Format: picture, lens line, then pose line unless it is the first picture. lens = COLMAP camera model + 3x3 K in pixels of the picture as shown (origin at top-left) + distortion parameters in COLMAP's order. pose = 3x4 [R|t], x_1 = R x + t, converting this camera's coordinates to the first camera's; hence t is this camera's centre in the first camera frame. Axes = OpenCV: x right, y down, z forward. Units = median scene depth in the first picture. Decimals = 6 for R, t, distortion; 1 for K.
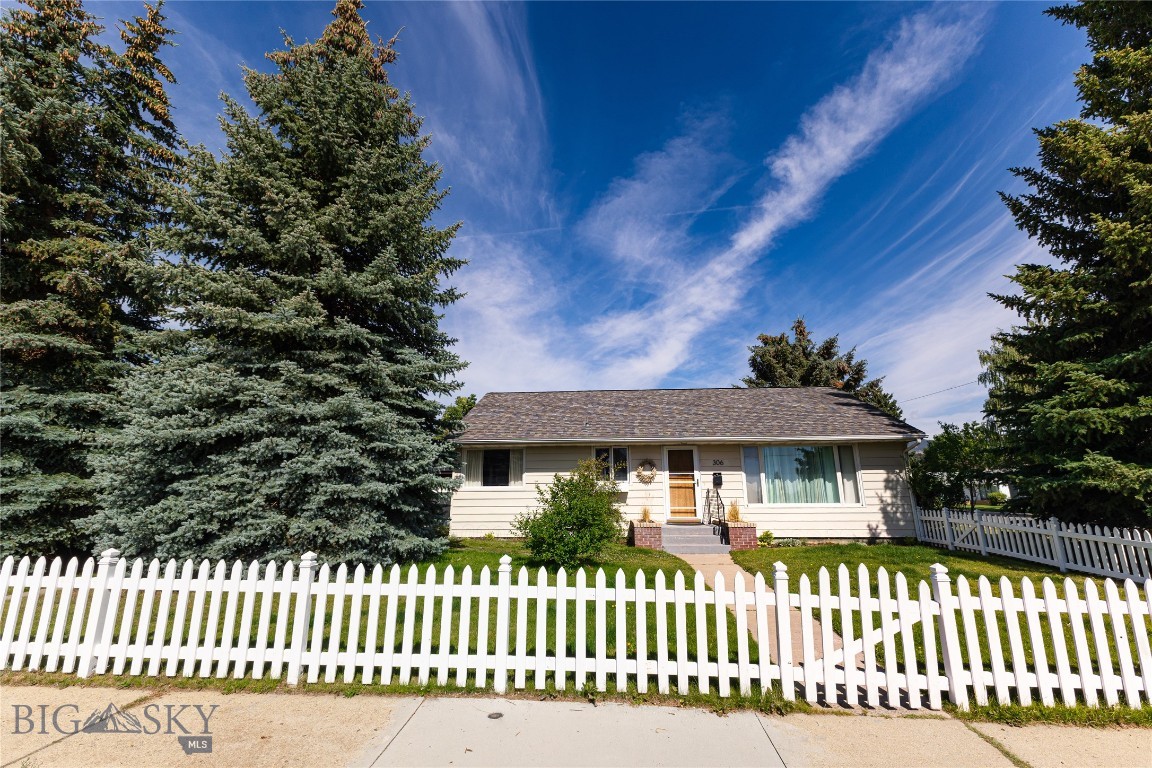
lens RADIAL K [[494.1, 0, 573.6], [0, 494.1, 376.2], [0, 0, 1]] dist [0.003087, -0.000321]
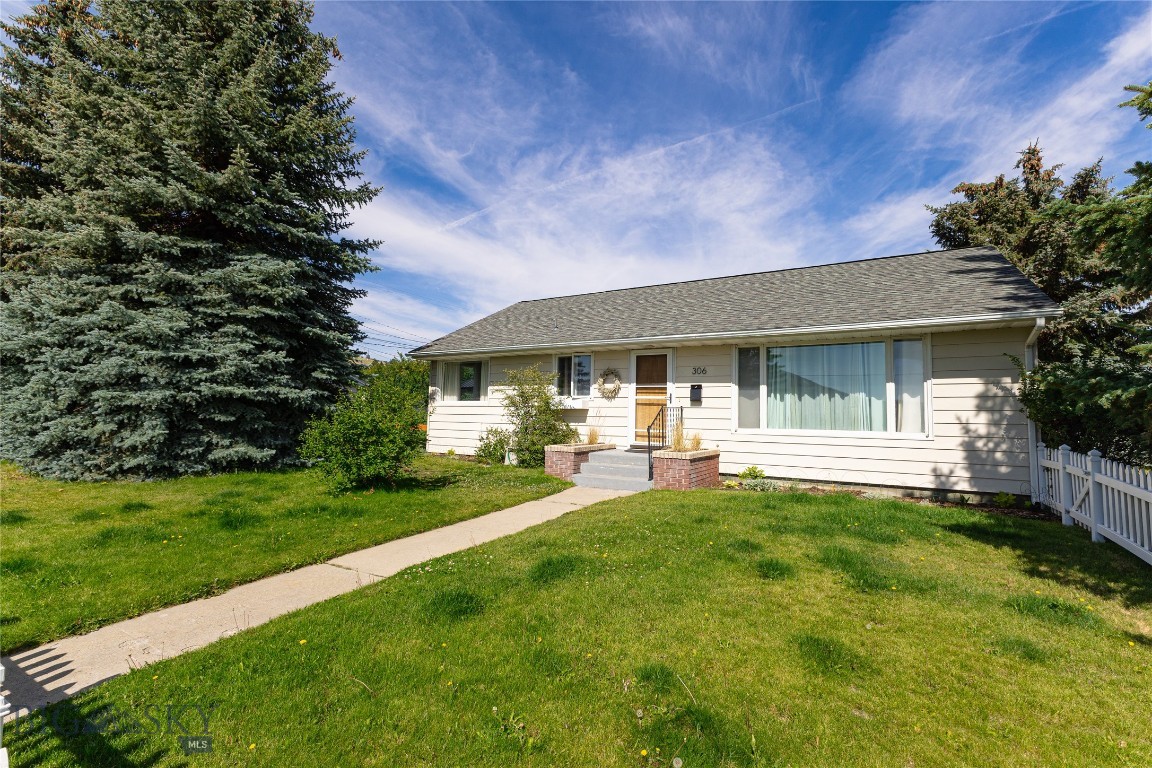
lens RADIAL K [[515.0, 0, 580.2], [0, 515.0, 386.6], [0, 0, 1]] dist [0.006930, -0.001159]
pose [[0.894219, -0.003976, -0.447612, 0.471612], [0.082568, 0.984267, 0.156209, 0.066663], [0.439949, -0.176644, 0.880478, 0.265411]]
